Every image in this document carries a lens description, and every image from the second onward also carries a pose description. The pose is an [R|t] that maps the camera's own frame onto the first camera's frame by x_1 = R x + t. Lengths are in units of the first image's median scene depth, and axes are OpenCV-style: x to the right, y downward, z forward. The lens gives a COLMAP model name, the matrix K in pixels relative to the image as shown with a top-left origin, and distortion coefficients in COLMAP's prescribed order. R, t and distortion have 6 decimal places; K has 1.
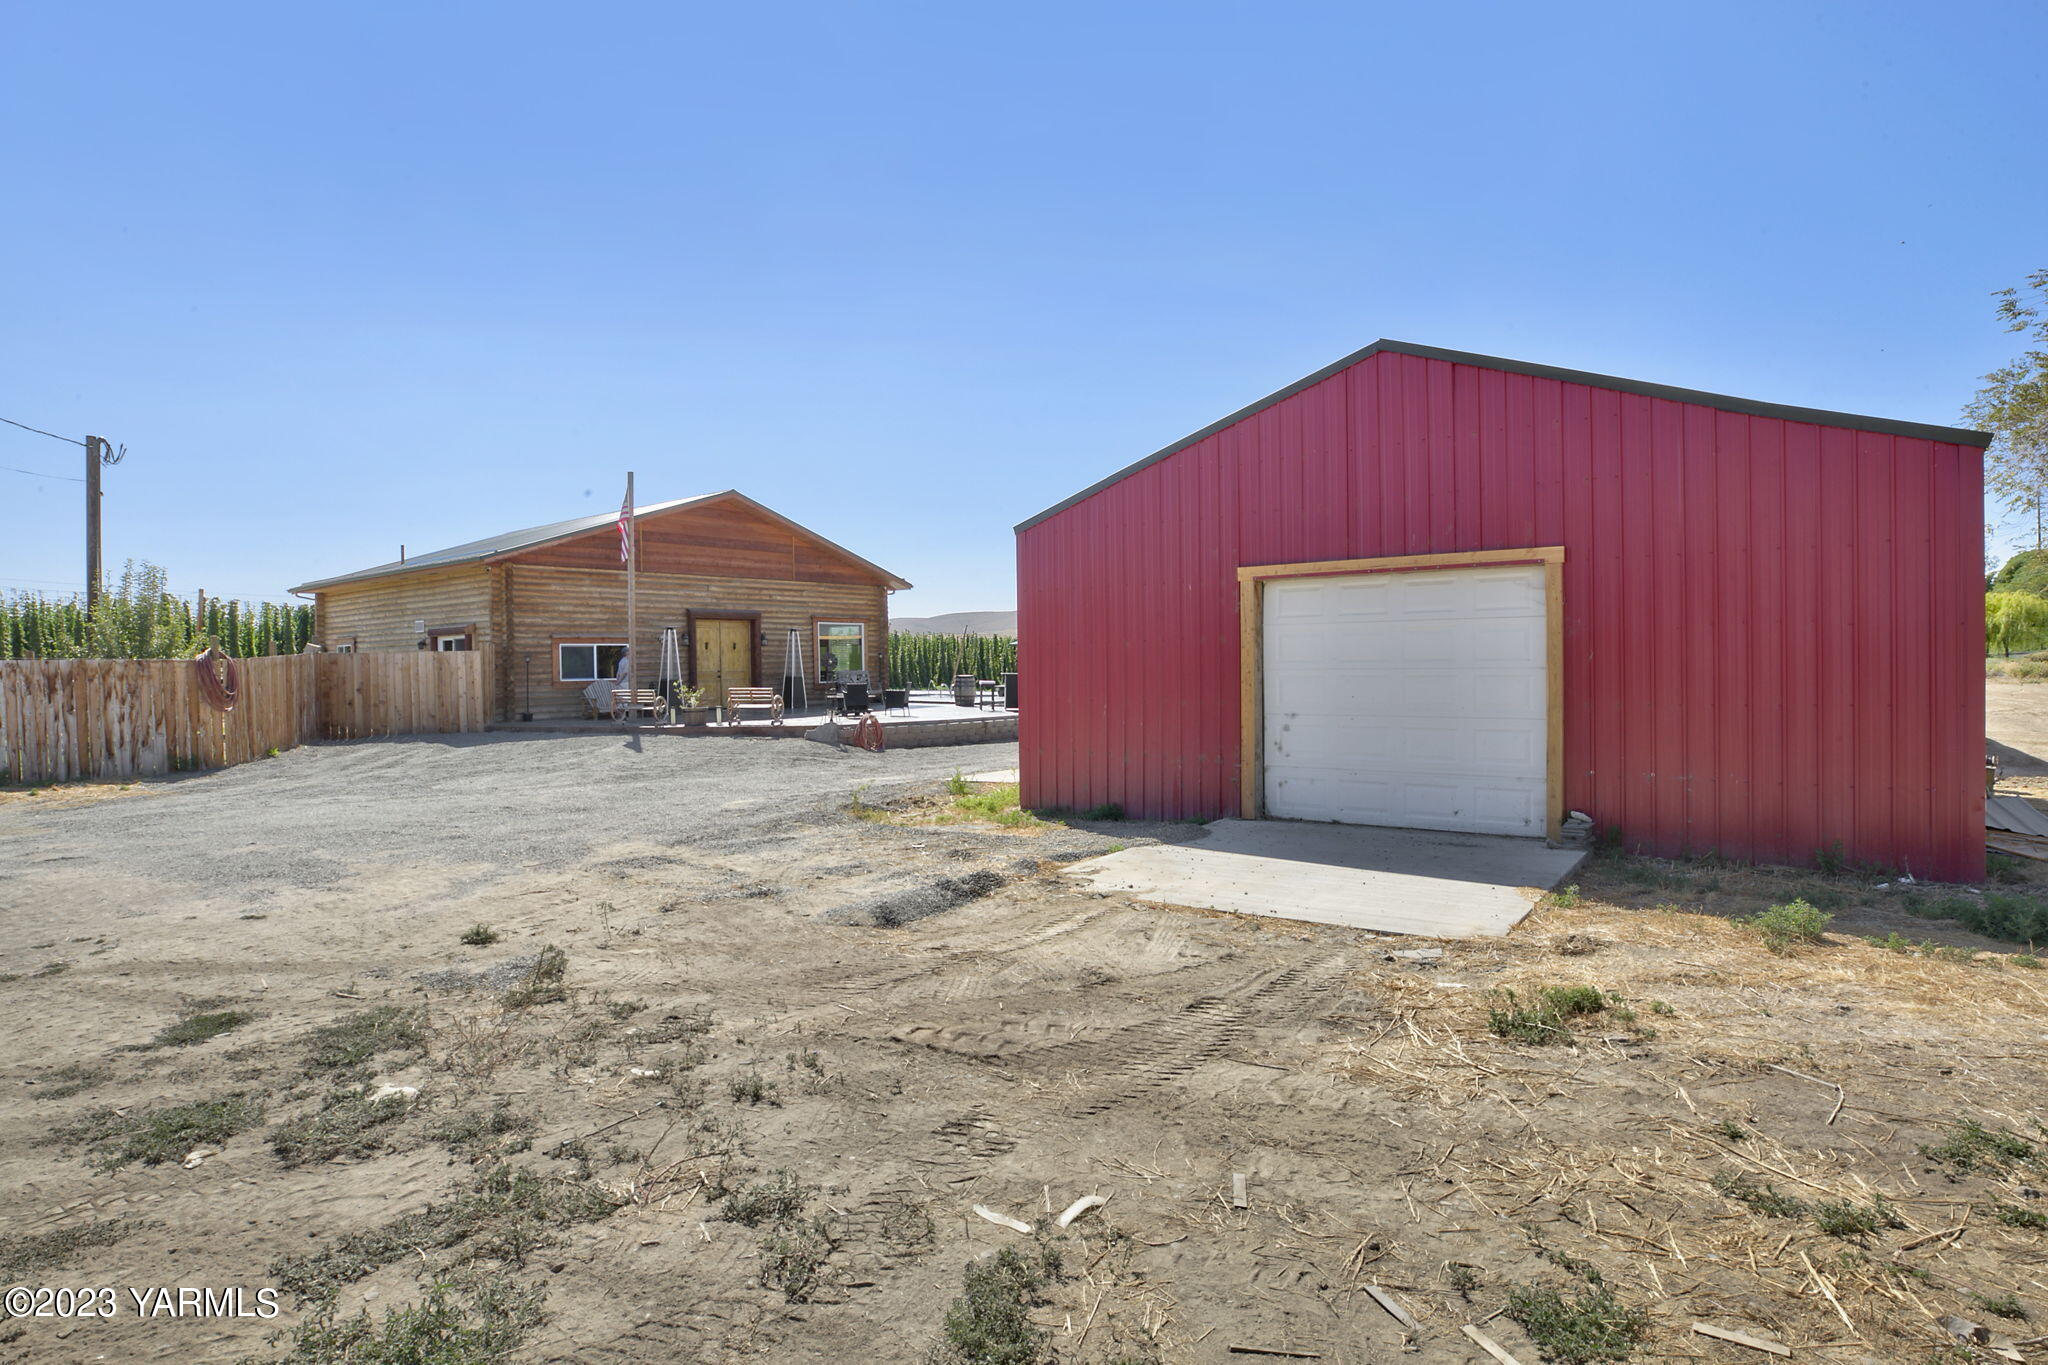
lens RADIAL K [[957.1, 0, 1024.9], [0, 957.1, 678.8], [0, 0, 1]] dist [-0.015969, 0.000704]
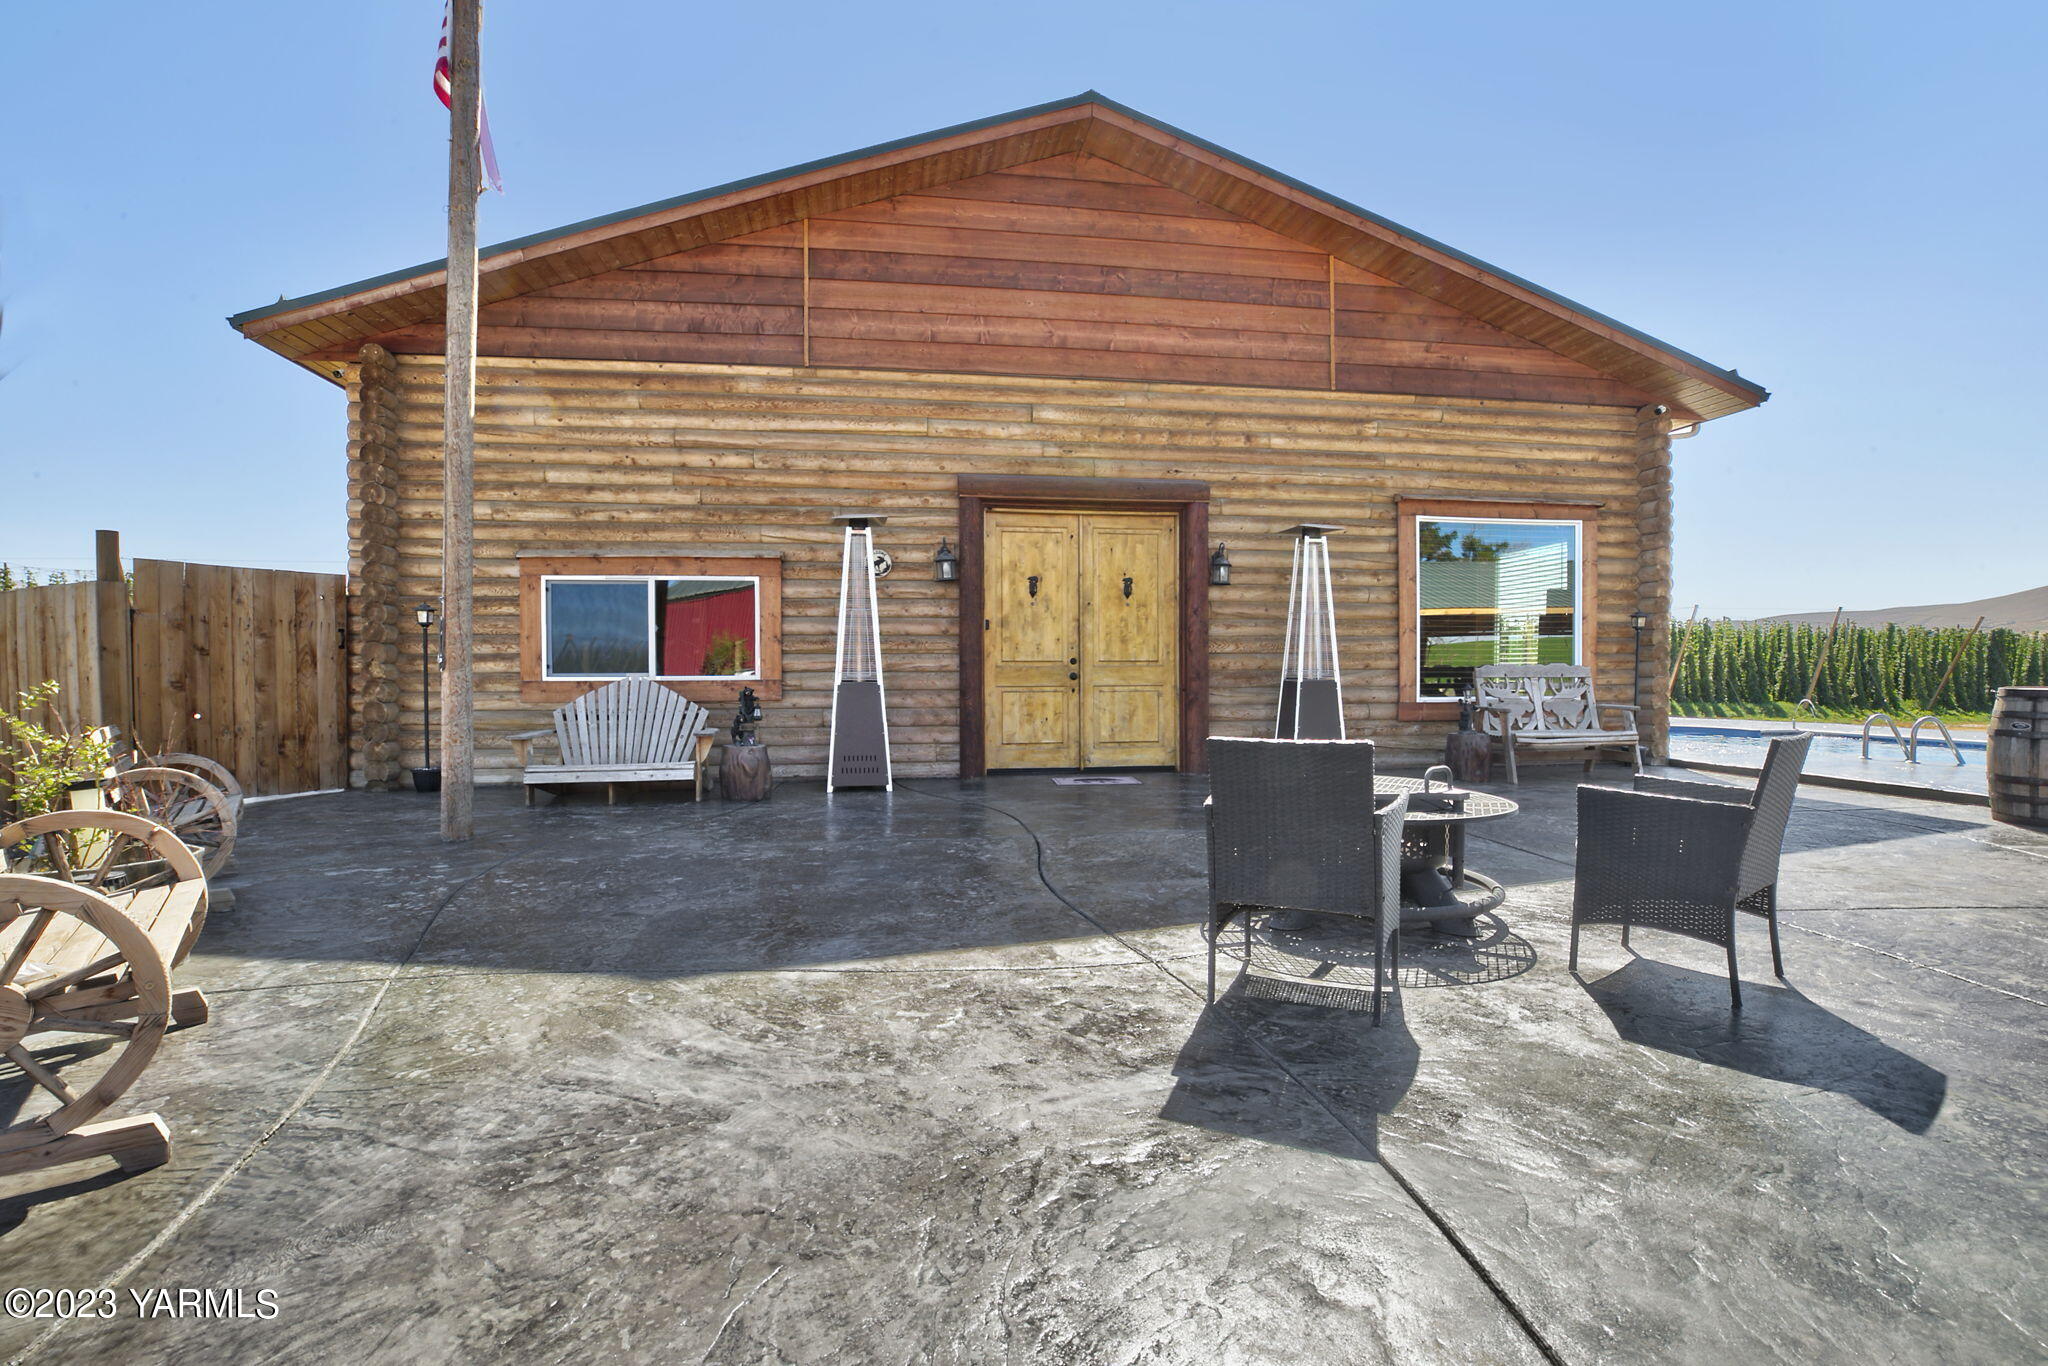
lens RADIAL K [[957.1, 0, 1024.6], [0, 957.1, 690.1], [0, 0, 1]] dist [-0.015969, 0.000704]
pose [[0.727337, 0.021564, -0.685942, -0.095425], [-0.016761, 0.999766, 0.013657, -0.001529], [0.686076, 0.001564, 0.727528, 0.727250]]
